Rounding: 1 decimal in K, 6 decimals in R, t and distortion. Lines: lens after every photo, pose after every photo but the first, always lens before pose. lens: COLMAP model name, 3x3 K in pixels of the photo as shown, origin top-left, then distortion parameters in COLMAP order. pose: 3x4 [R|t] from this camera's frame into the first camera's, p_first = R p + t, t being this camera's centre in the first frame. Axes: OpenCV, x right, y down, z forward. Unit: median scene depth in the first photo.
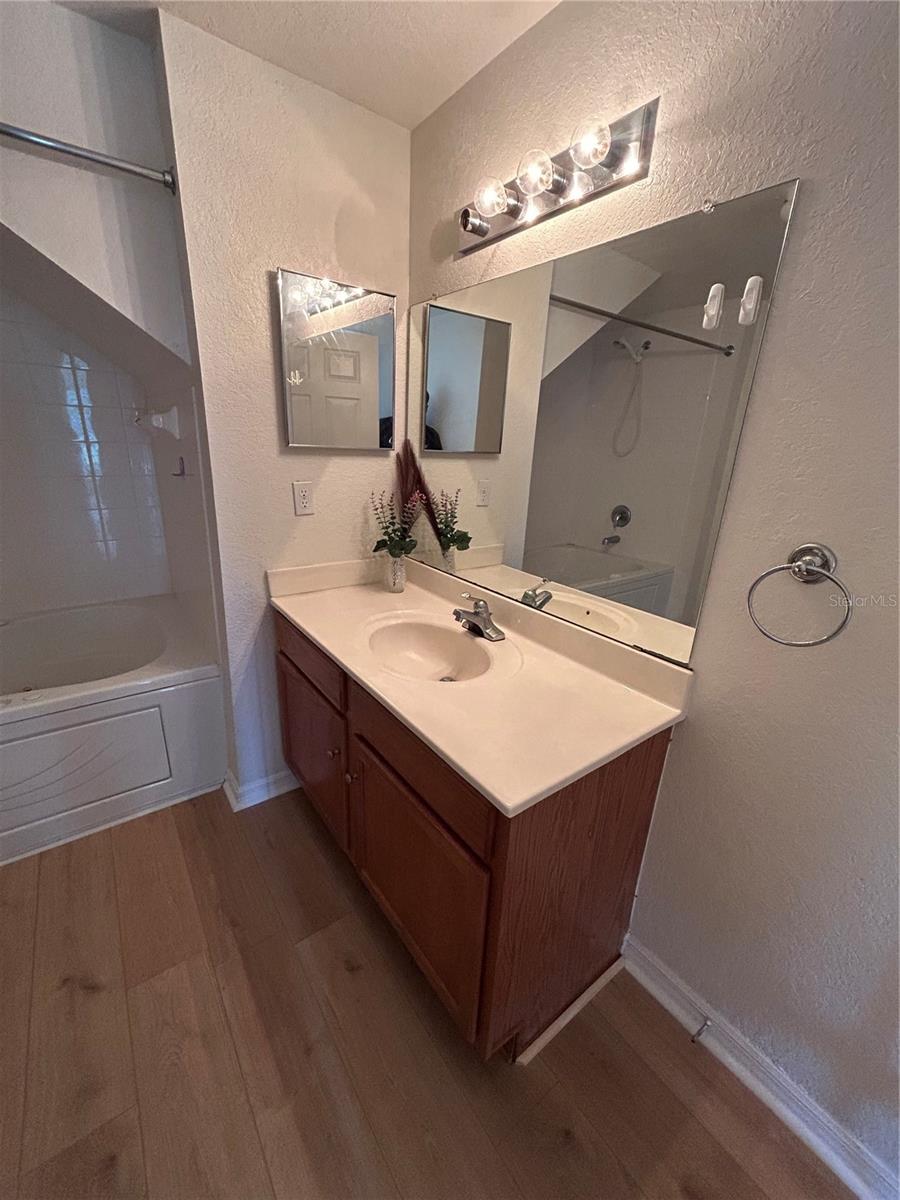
lens RADIAL K [[486.7, 0, 452.8], [0, 486.7, 602.9], [0, 0, 1]] dist [-0.000881, 0.000471]
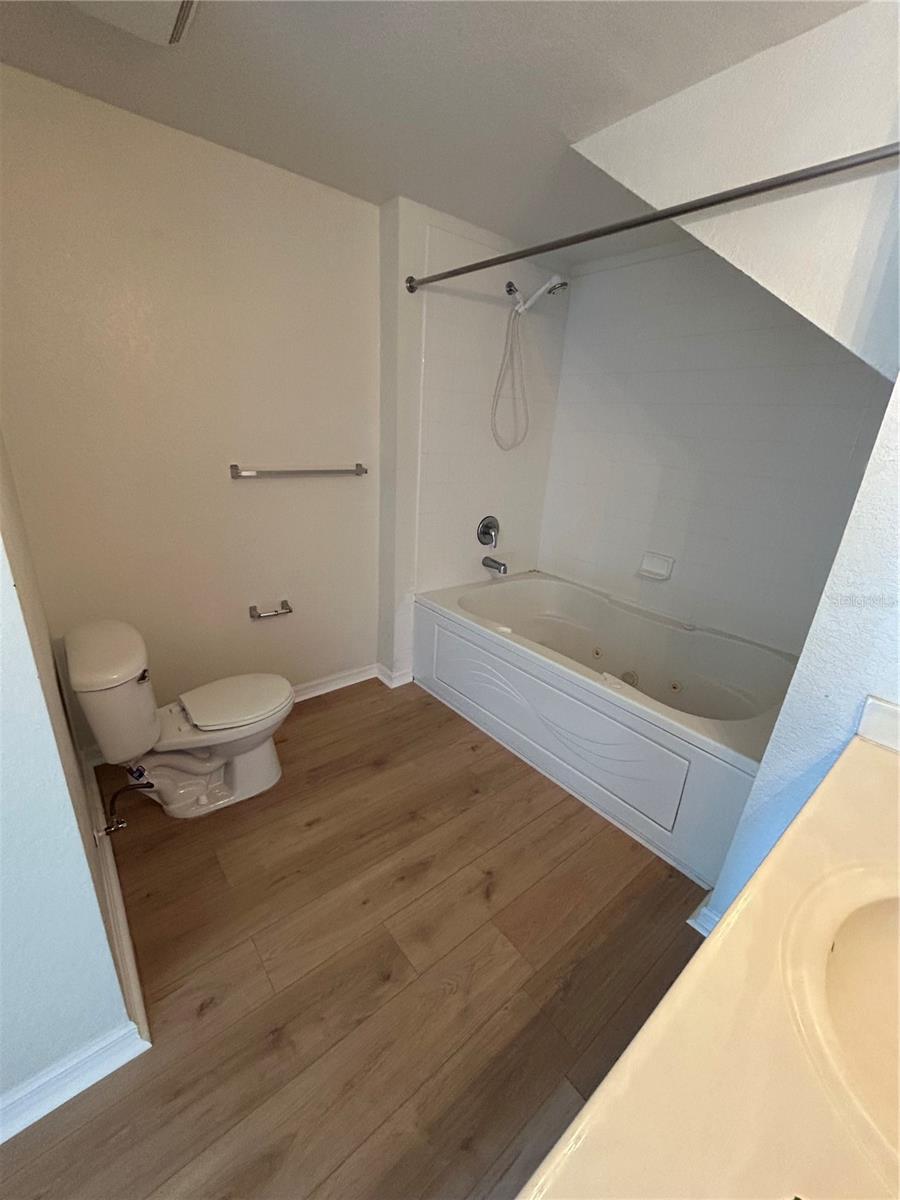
lens RADIAL K [[486.7, 0, 447.9], [0, 486.7, 600.5], [0, 0, 1]] dist [-0.000881, 0.000471]
pose [[0.050044, 0.301751, -0.952073, 0.175285], [-0.369668, 0.891162, 0.263014, -0.141872], [0.927815, 0.338788, 0.156145, 0.331684]]
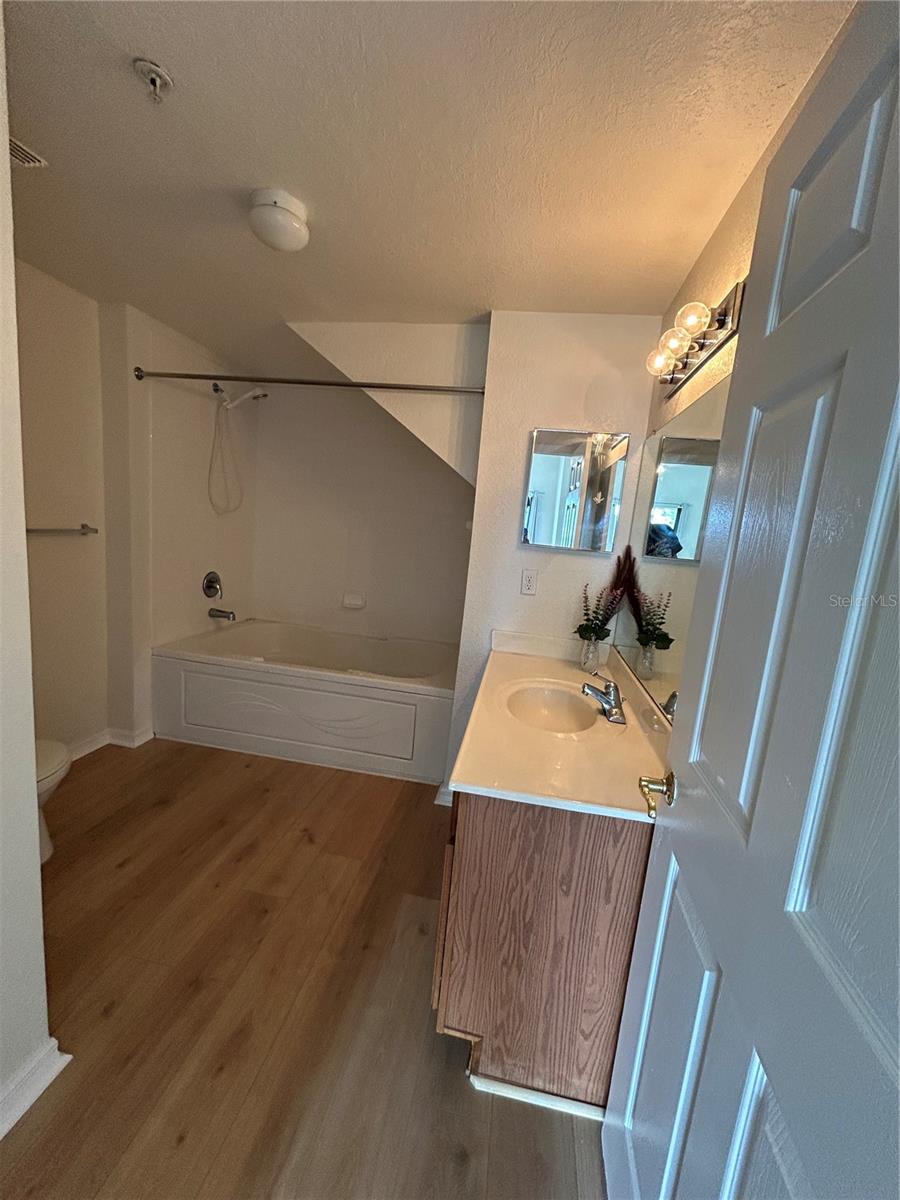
lens RADIAL K [[486.7, 0, 447.8], [0, 486.7, 606.6], [0, 0, 1]] dist [-0.000881, 0.000471]
pose [[0.692442, 0.136276, -0.708486, 0.494674], [-0.284809, 0.953877, -0.094883, 0.036711], [0.662878, 0.267484, 0.699317, -0.055340]]
